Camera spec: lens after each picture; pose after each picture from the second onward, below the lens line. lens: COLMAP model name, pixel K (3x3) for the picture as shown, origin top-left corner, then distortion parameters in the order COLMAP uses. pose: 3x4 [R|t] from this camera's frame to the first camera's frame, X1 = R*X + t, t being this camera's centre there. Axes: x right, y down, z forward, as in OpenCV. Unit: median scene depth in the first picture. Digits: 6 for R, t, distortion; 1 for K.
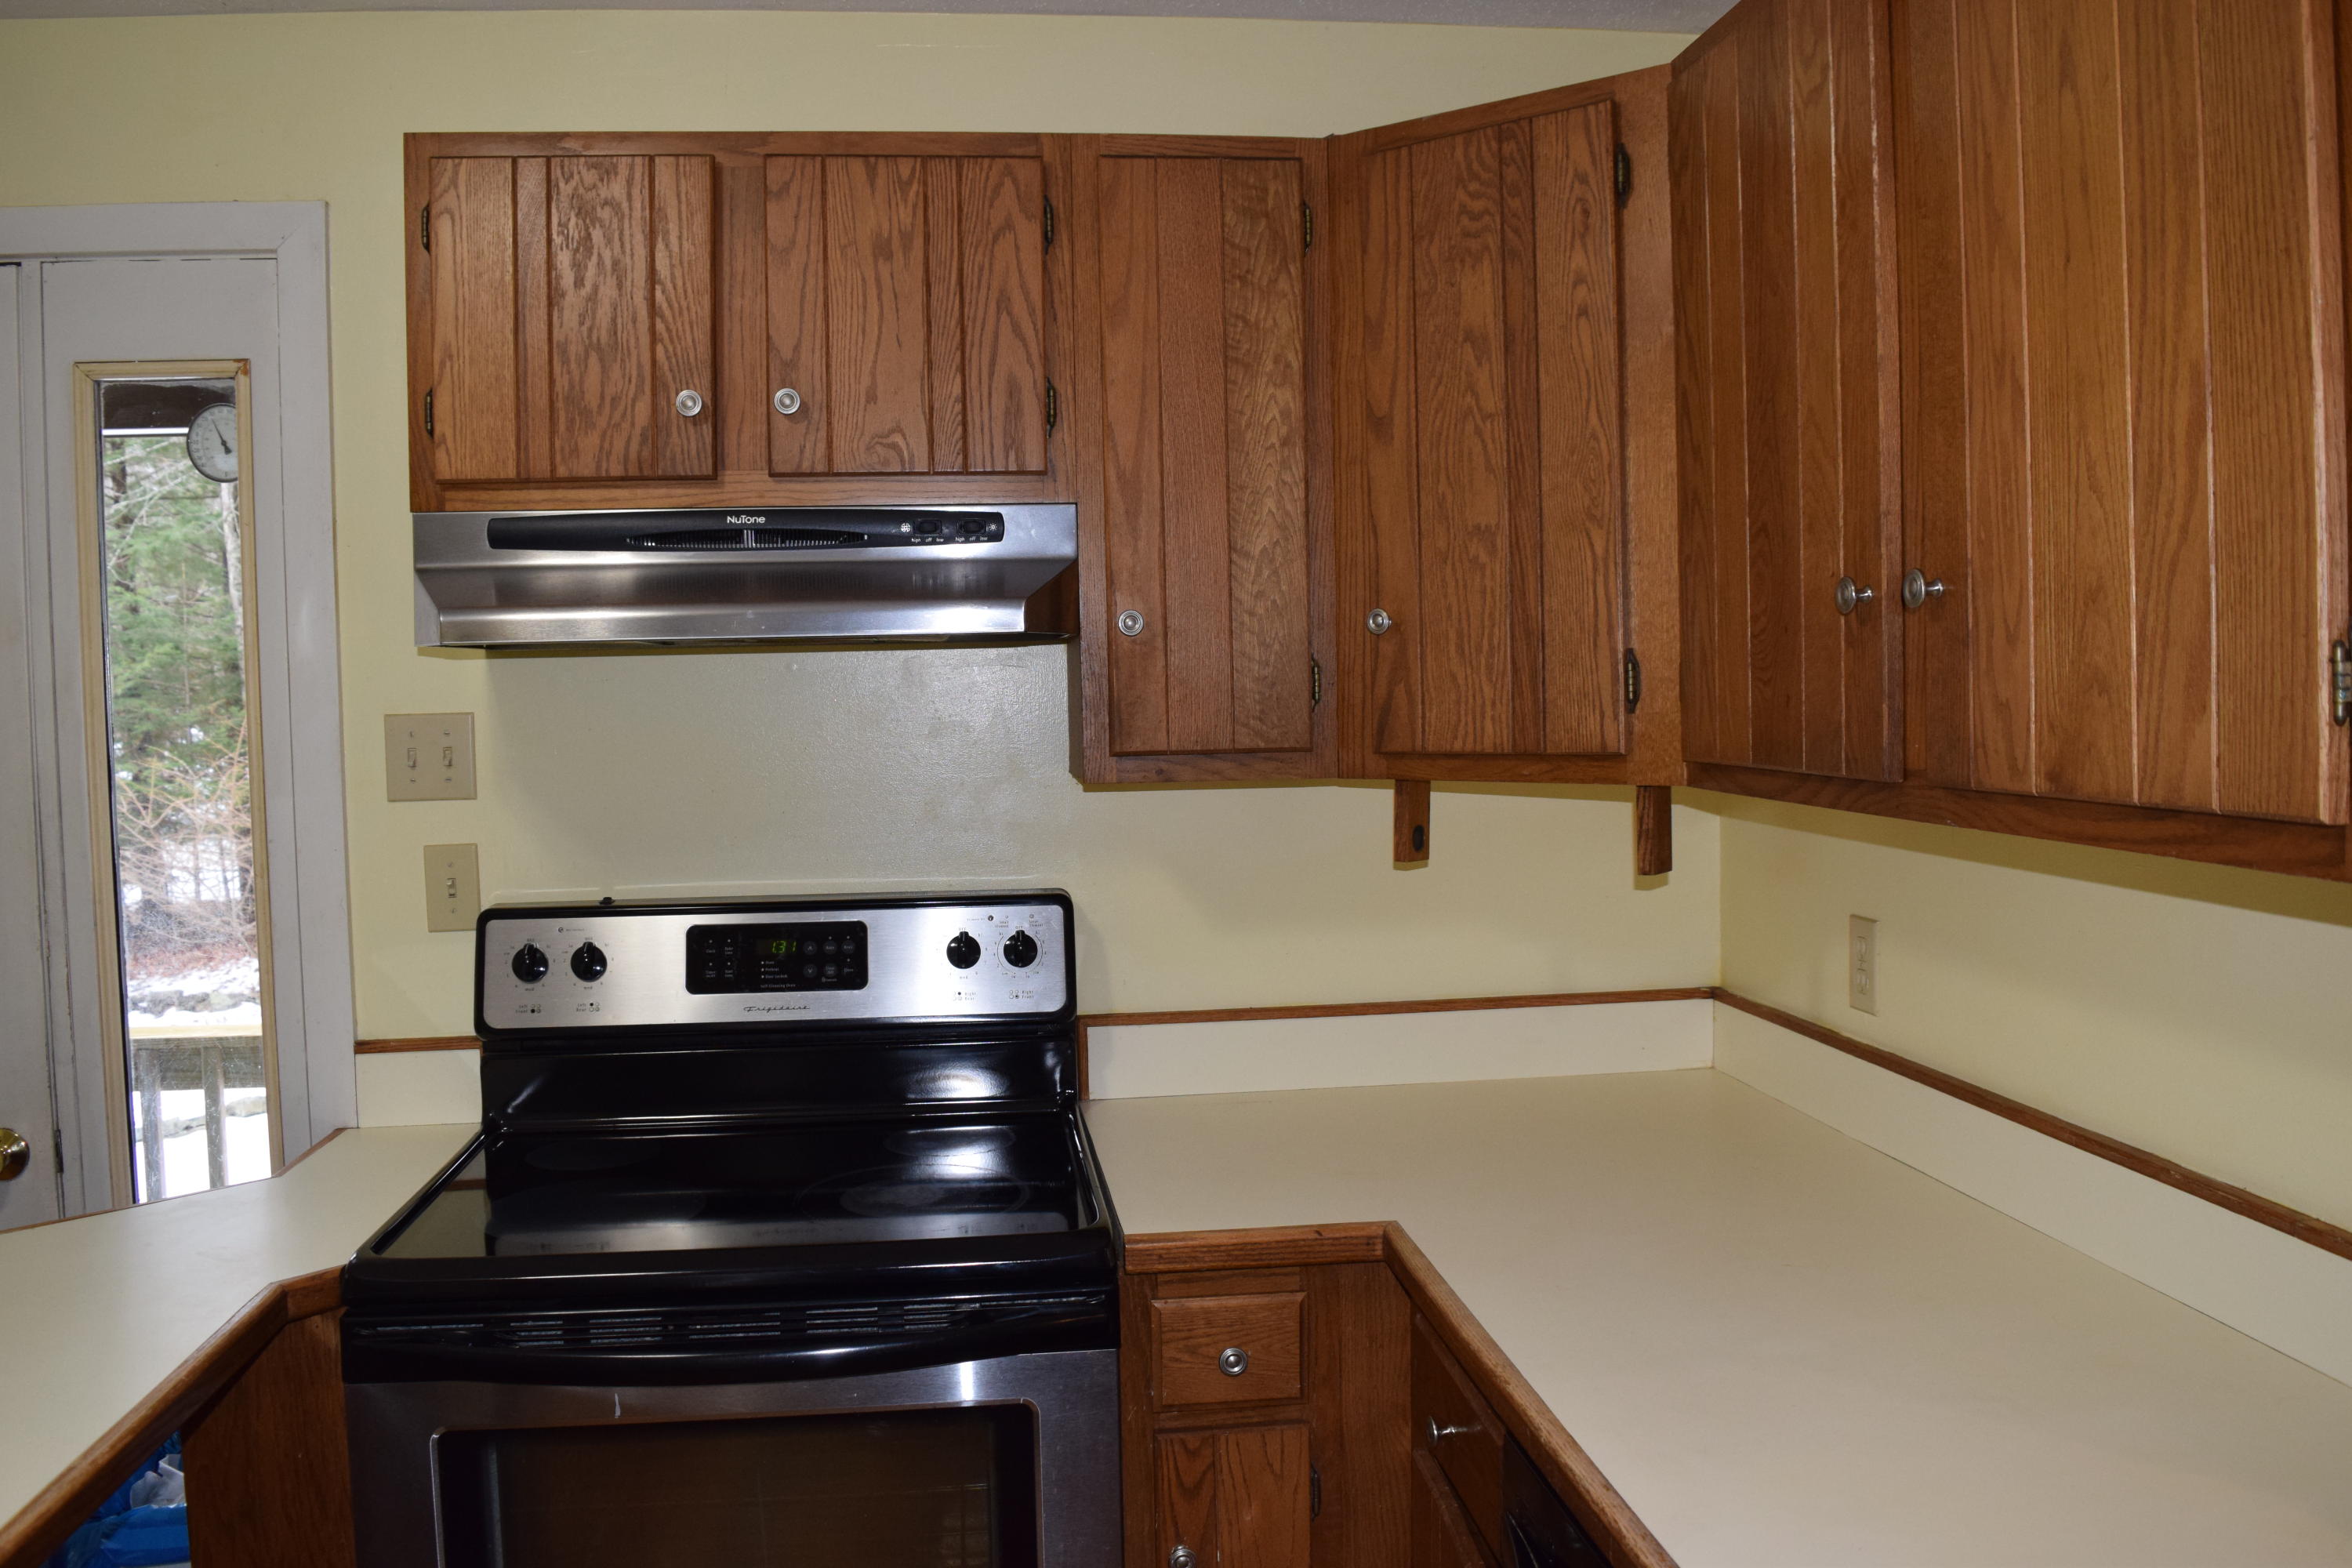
lens RADIAL K [[1943.0, 0, 1176.2], [0, 1943.0, 665.4], [0, 0, 1]] dist [0.000716, -0.000188]
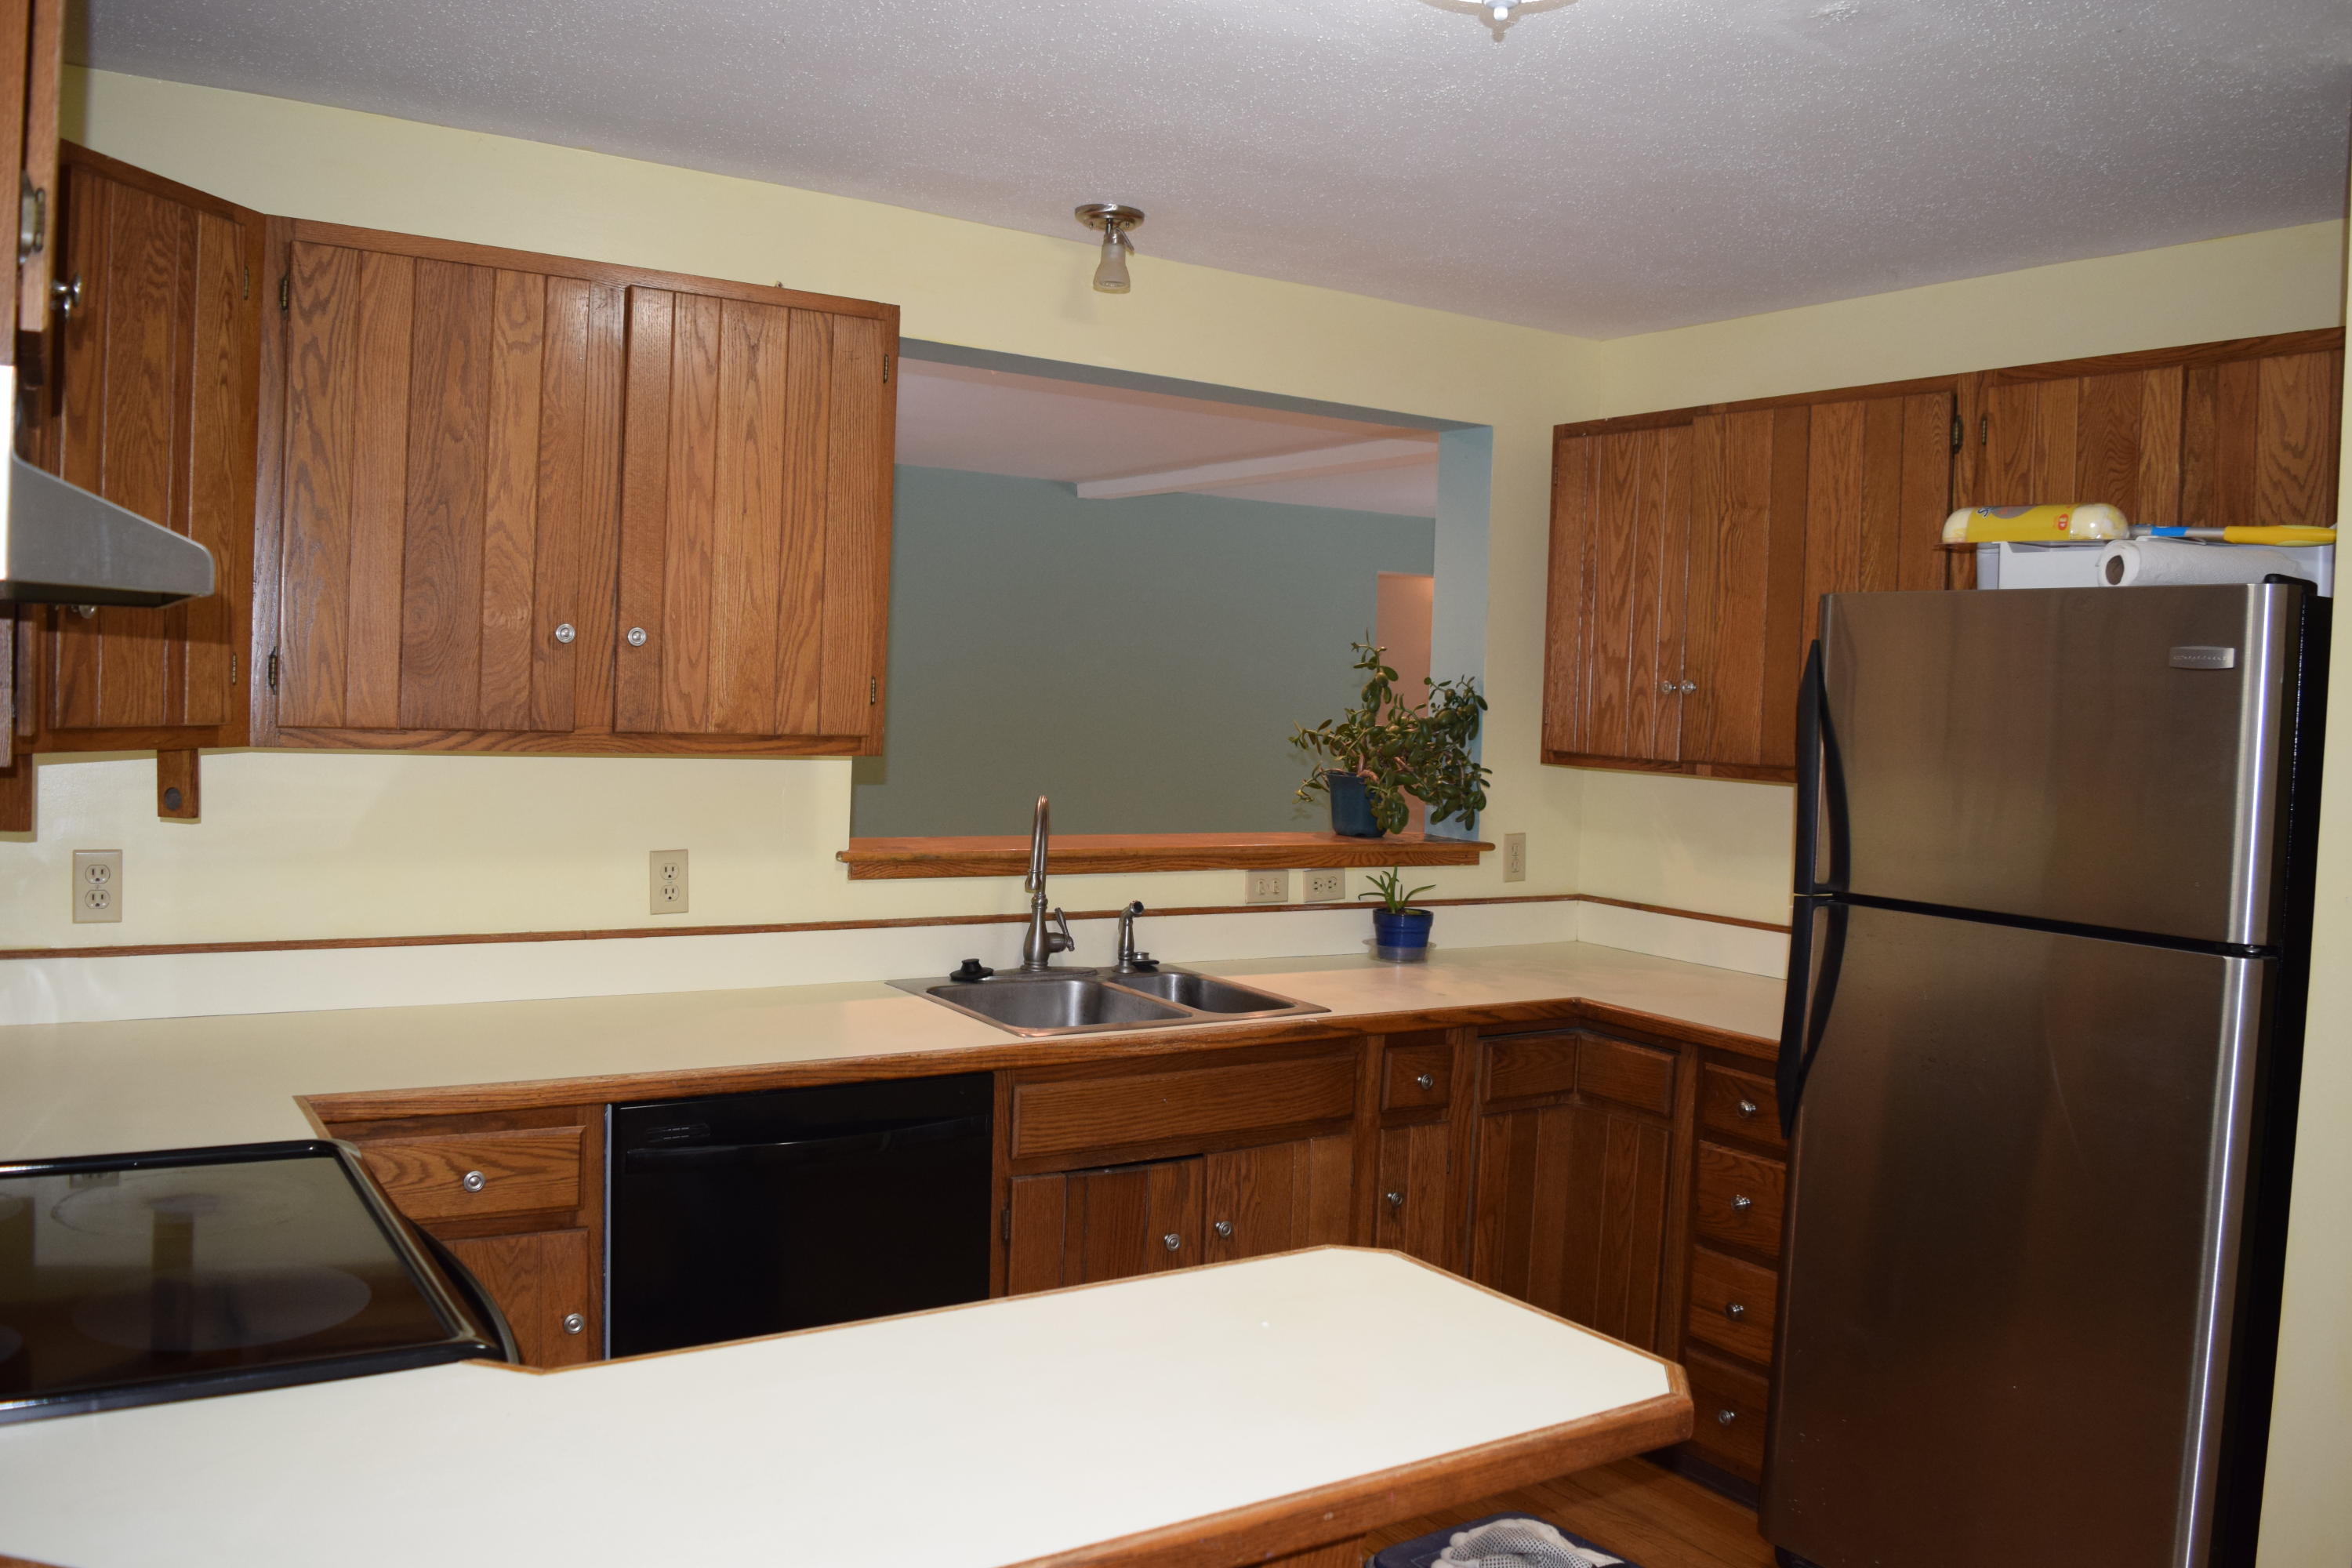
lens RADIAL K [[1858.9, 0, 1176.0], [0, 1858.9, 784.0], [0, 0, 1]] dist [-0.001540, -0.001674]
pose [[-0.439057, -0.045572, 0.897302, -1.175432], [-0.036173, 0.998800, 0.033027, 0.021496], [-0.897731, -0.017957, -0.440179, 0.962998]]
